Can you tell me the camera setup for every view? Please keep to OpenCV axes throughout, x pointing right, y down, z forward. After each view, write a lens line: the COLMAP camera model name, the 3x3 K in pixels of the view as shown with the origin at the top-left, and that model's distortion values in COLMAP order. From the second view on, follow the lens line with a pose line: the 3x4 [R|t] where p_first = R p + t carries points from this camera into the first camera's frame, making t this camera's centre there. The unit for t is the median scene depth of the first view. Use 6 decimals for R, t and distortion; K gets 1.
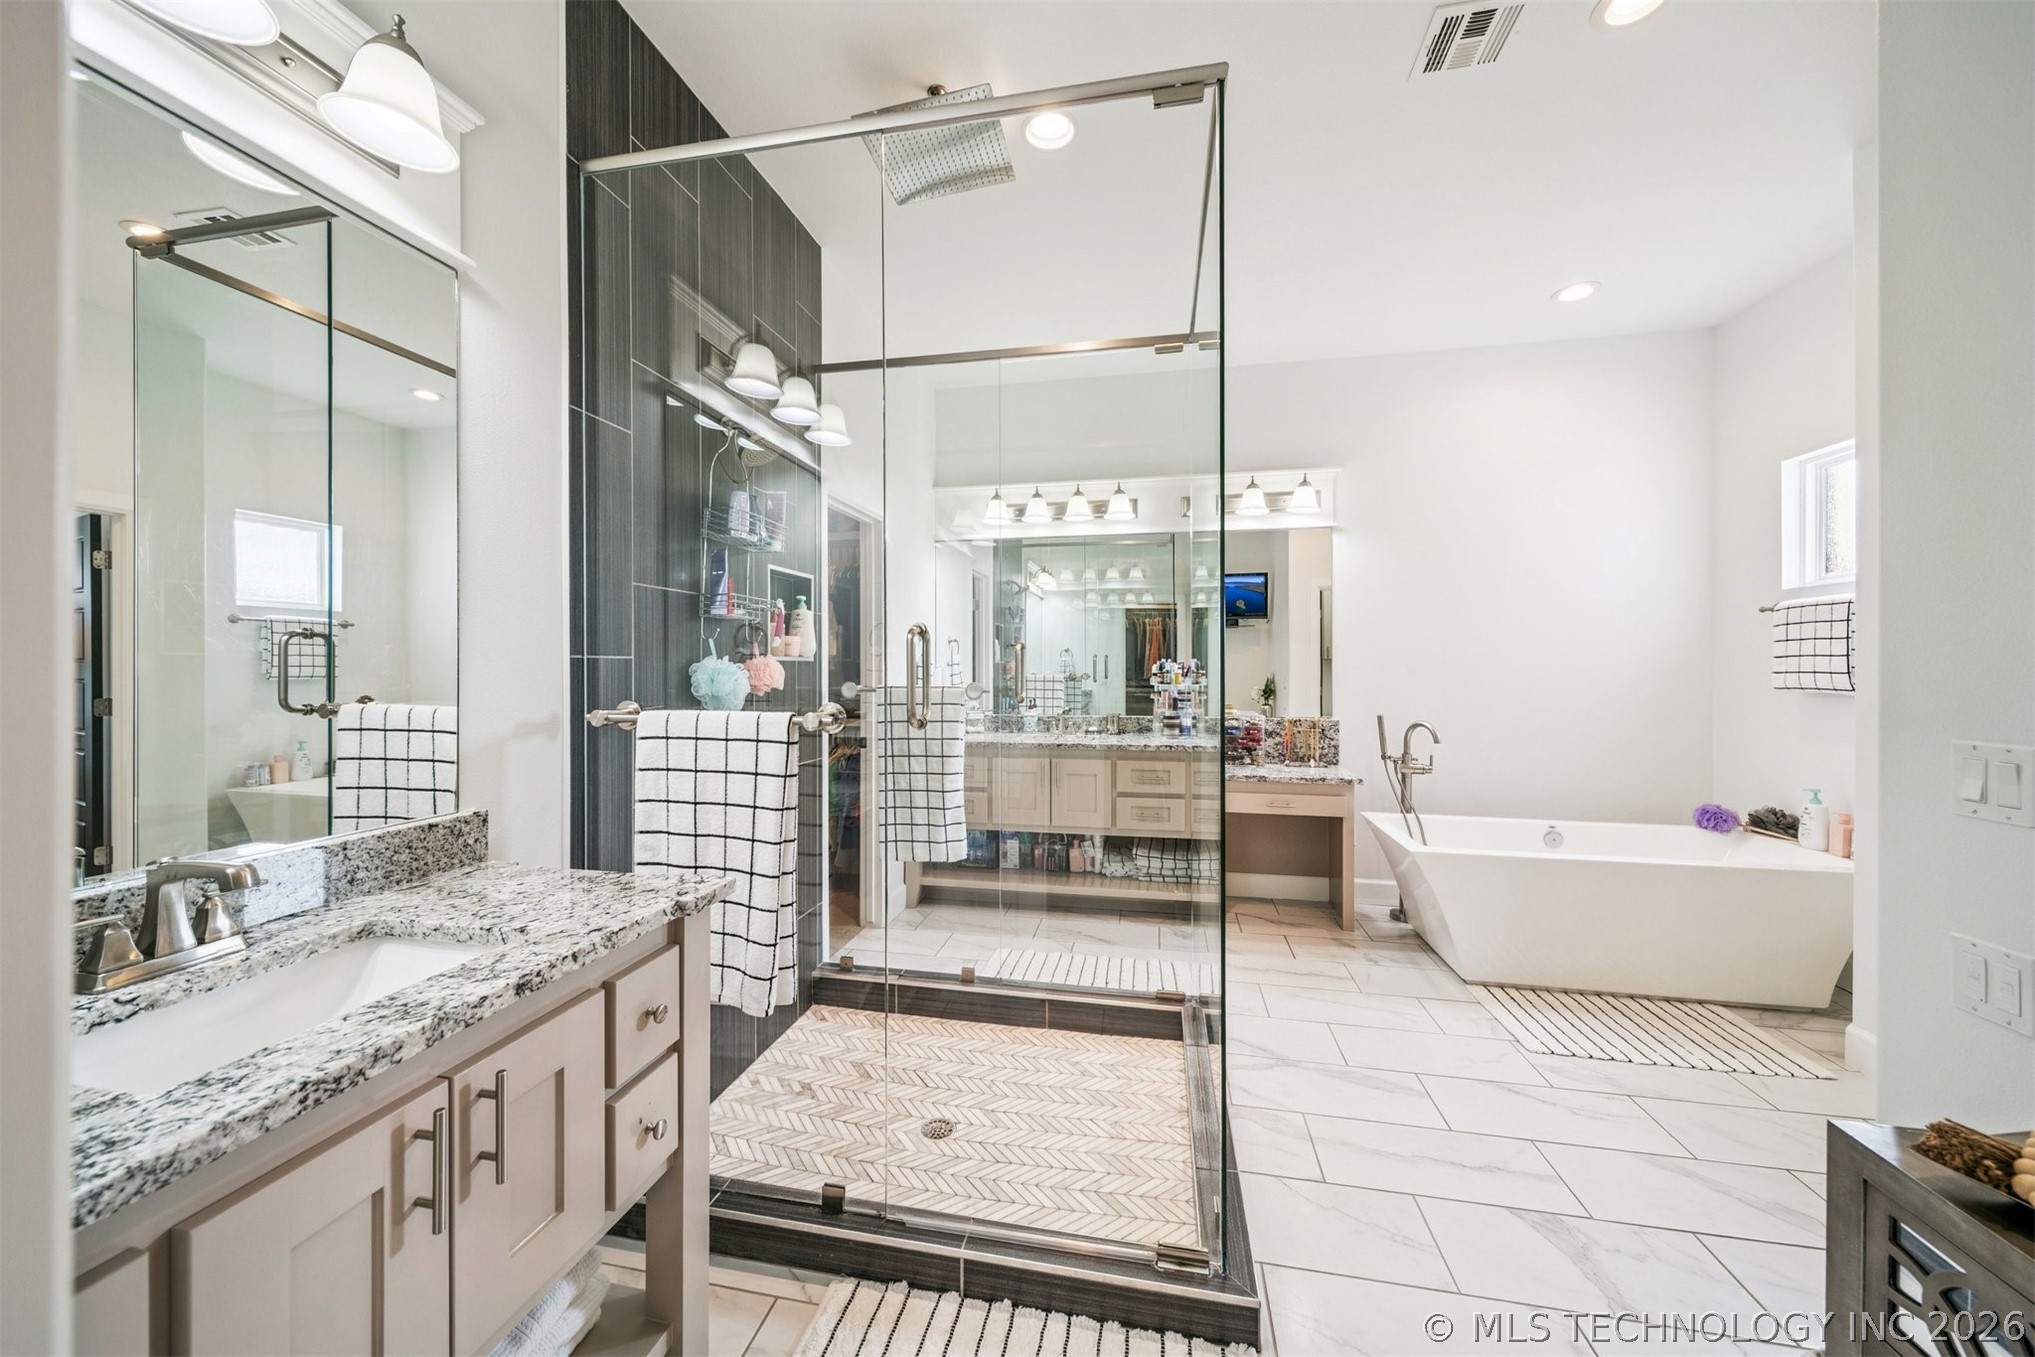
lens RADIAL K [[721.5, 0, 1007.4], [0, 721.5, 661.7], [0, 0, 1]] dist [0.000601, -0.002182]
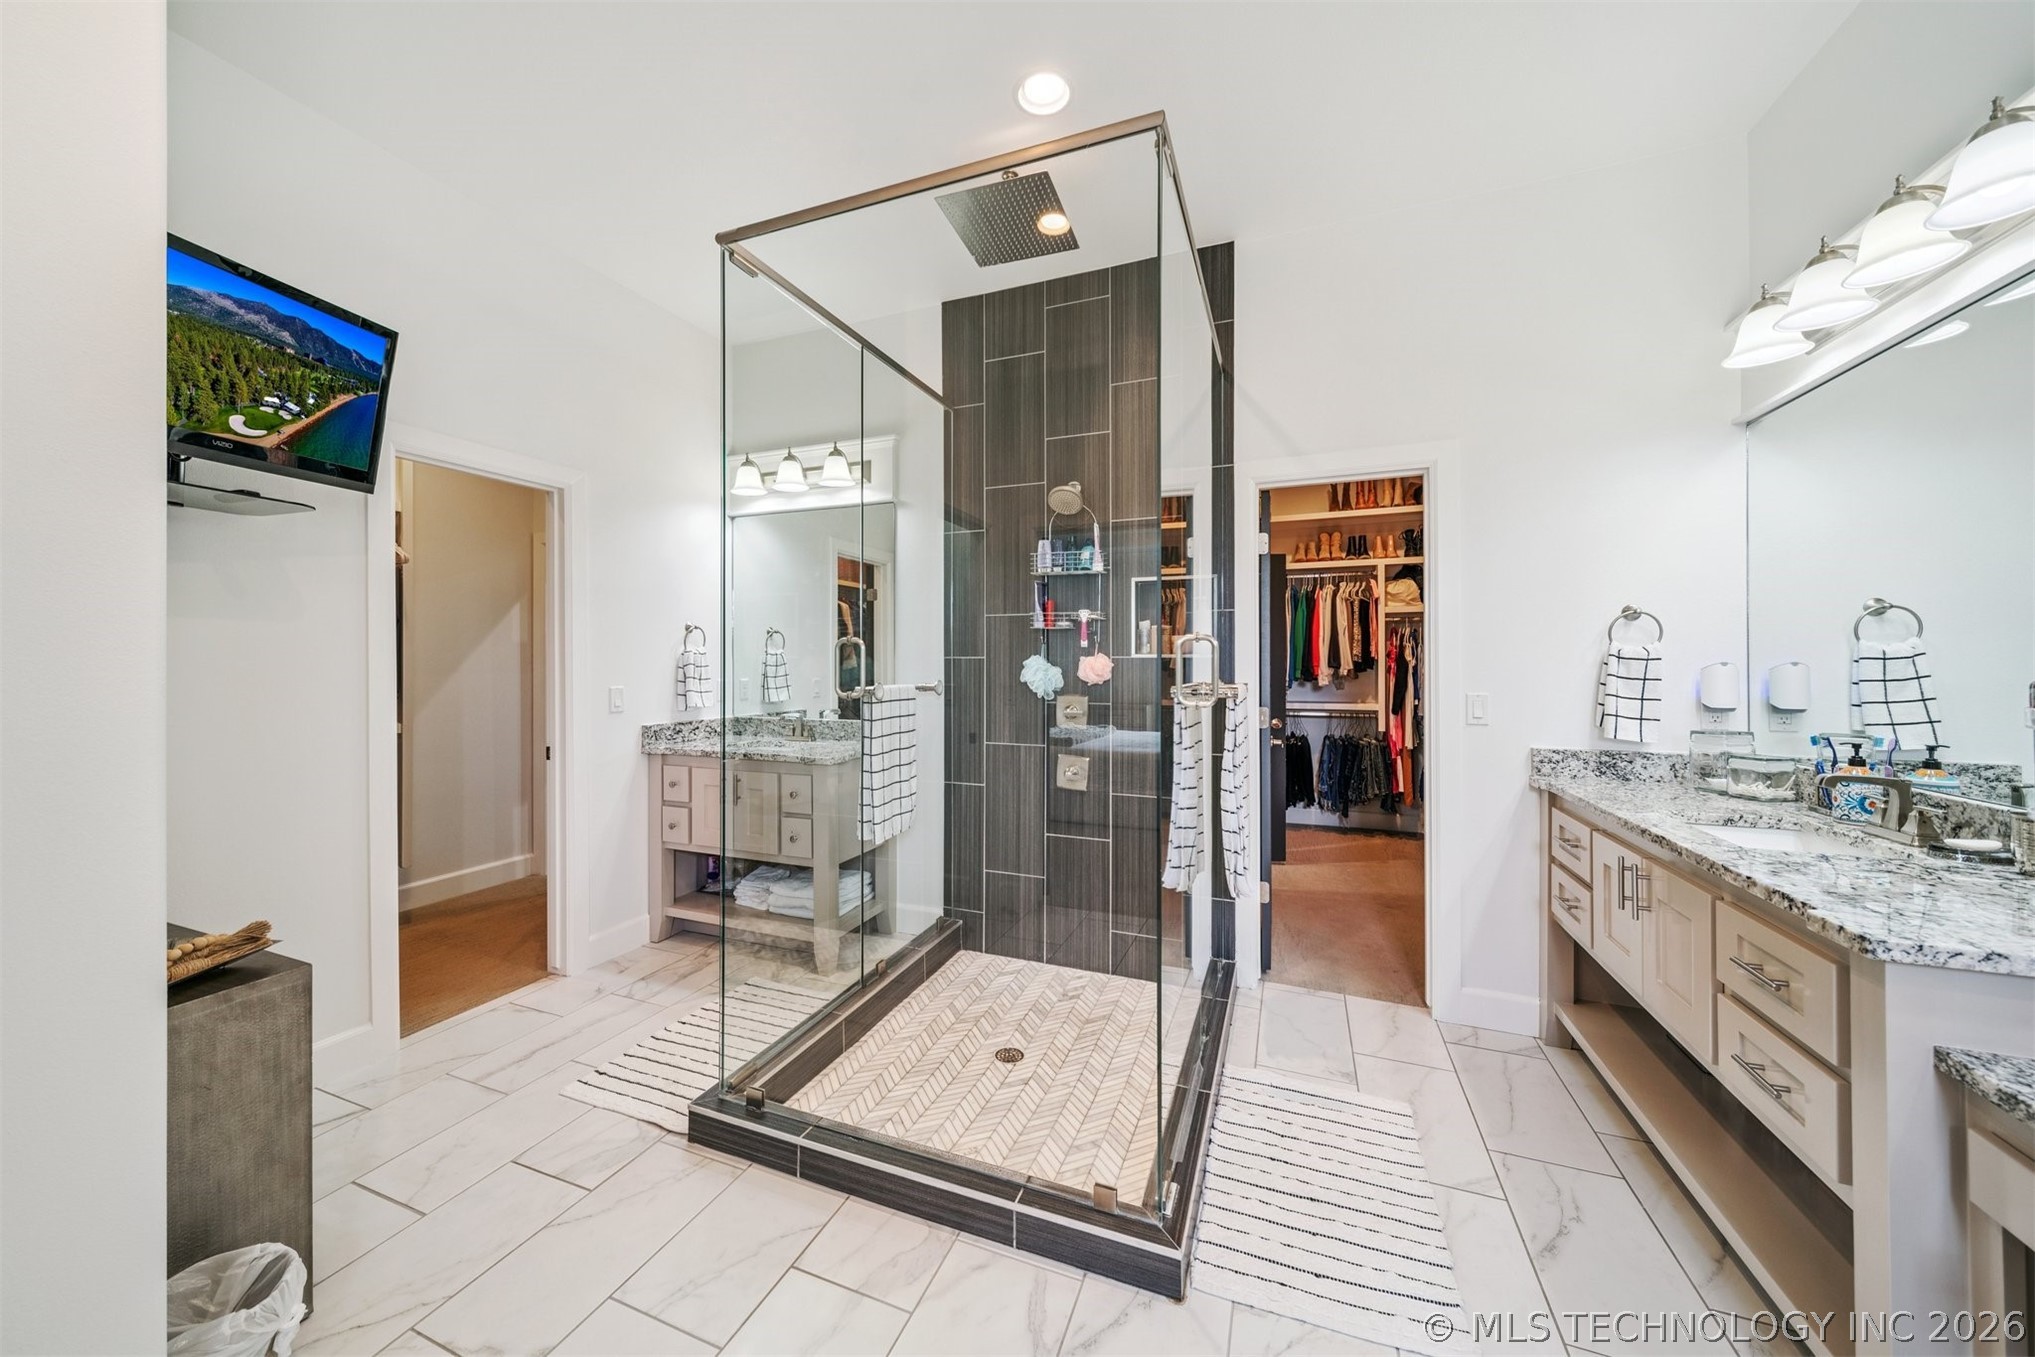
lens RADIAL K [[721.5, 0, 1007.4], [0, 721.5, 661.7], [0, 0, 1]] dist [0.000601, -0.002182]
pose [[-0.173506, -0.002511, -0.984830, 0.603414], [0.006045, 0.999975, -0.003614, 0.003975], [0.984814, -0.006580, -0.173486, 0.678892]]
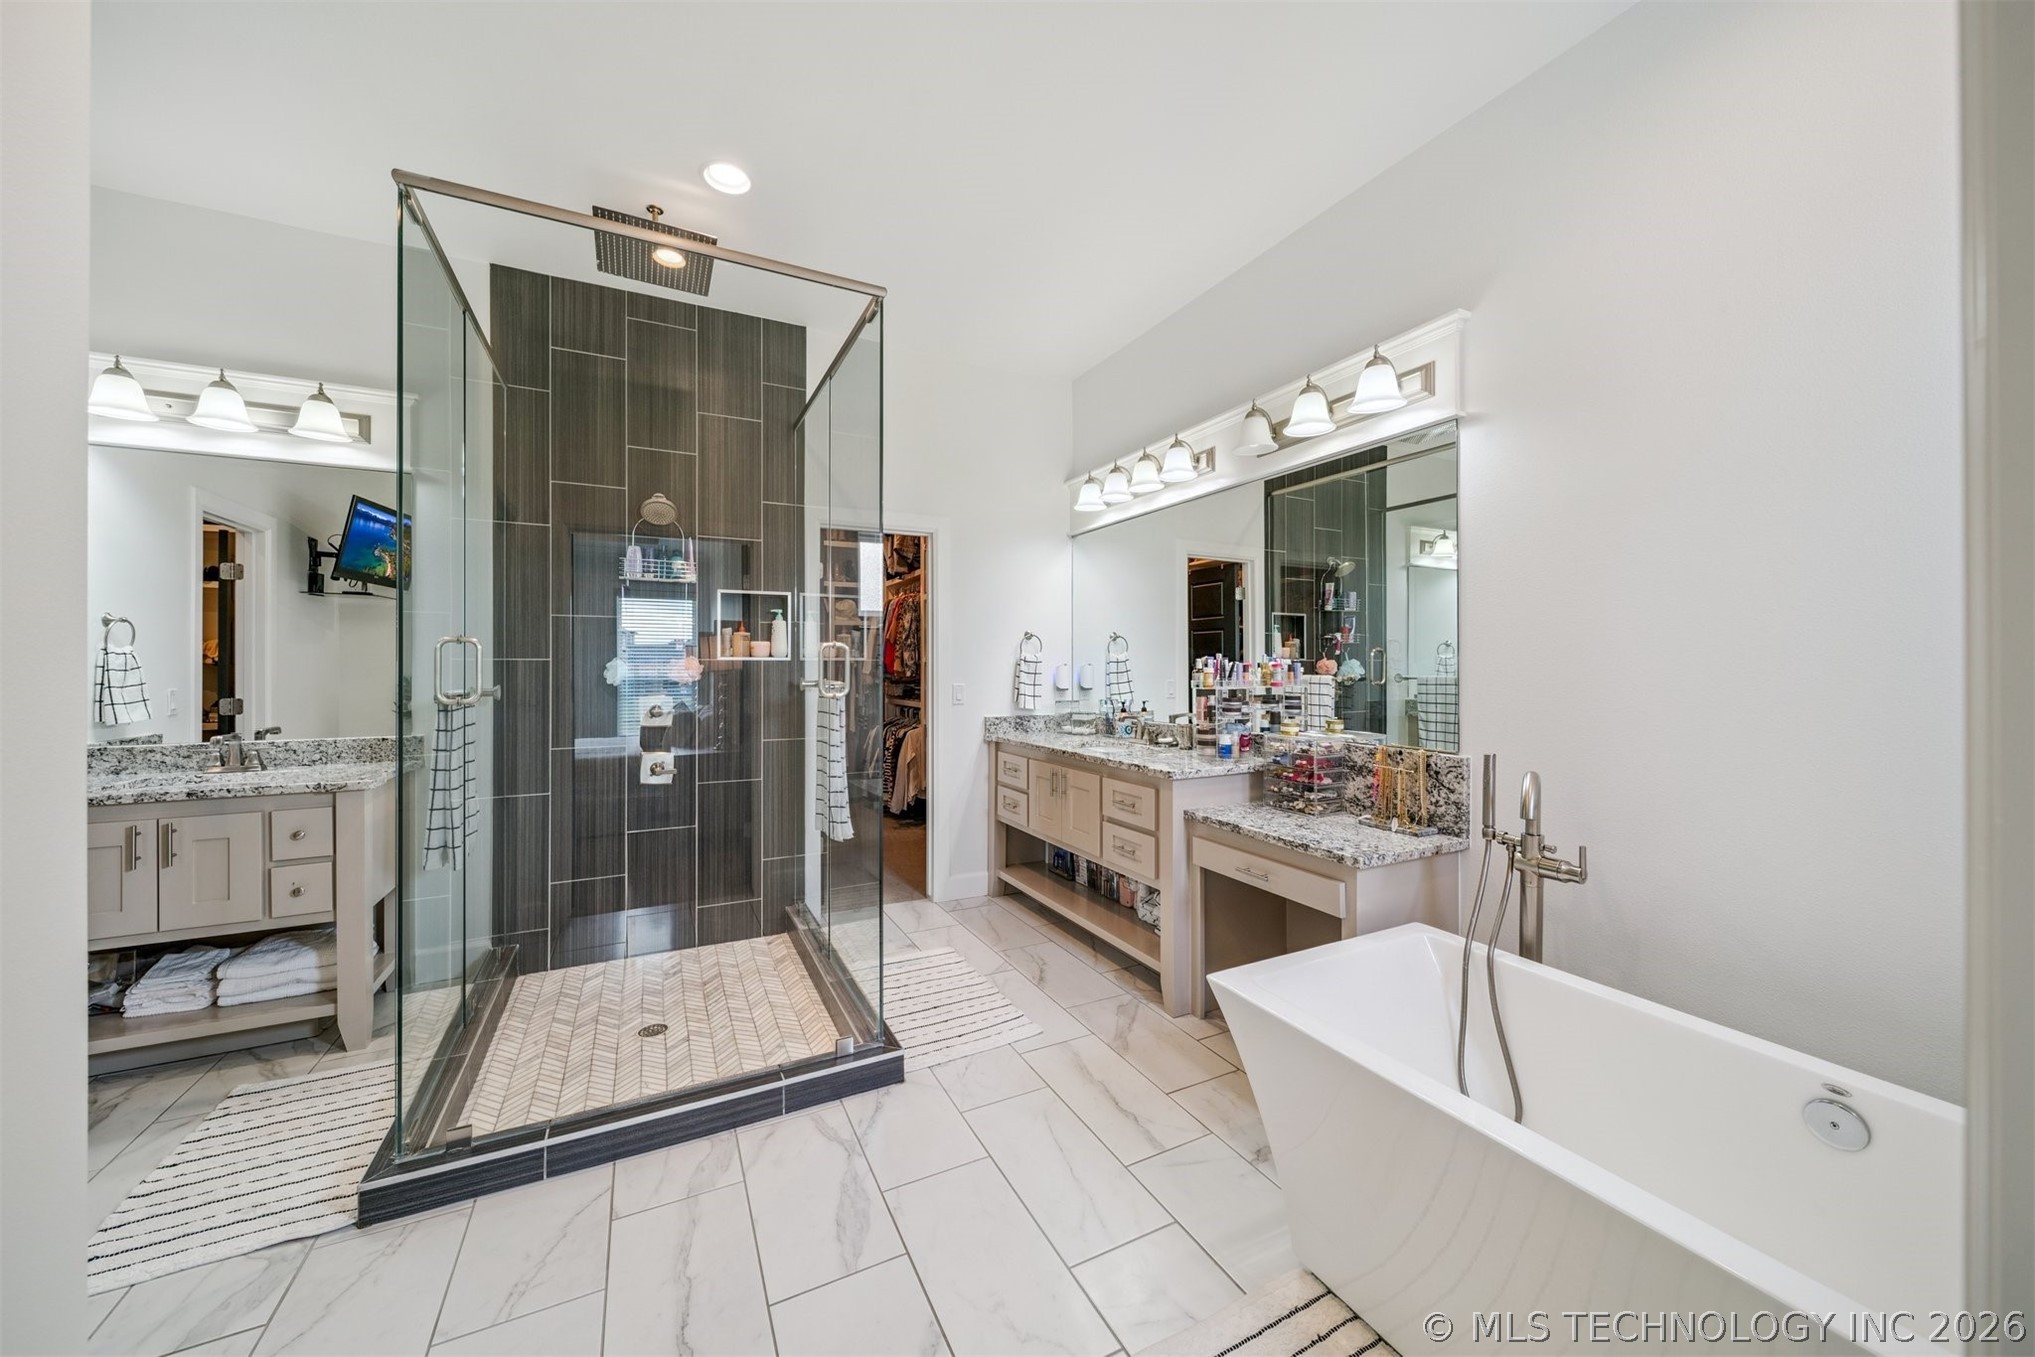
lens RADIAL K [[710.6, 0, 1015.0], [0, 710.6, 668.2], [0, 0, 1]] dist [0.000778, -0.000211]
pose [[0.629329, 0.001817, -0.777137, 0.718603], [0.007425, 0.999938, 0.008351, 0.002879], [0.777104, -0.011025, 0.629276, 0.402300]]
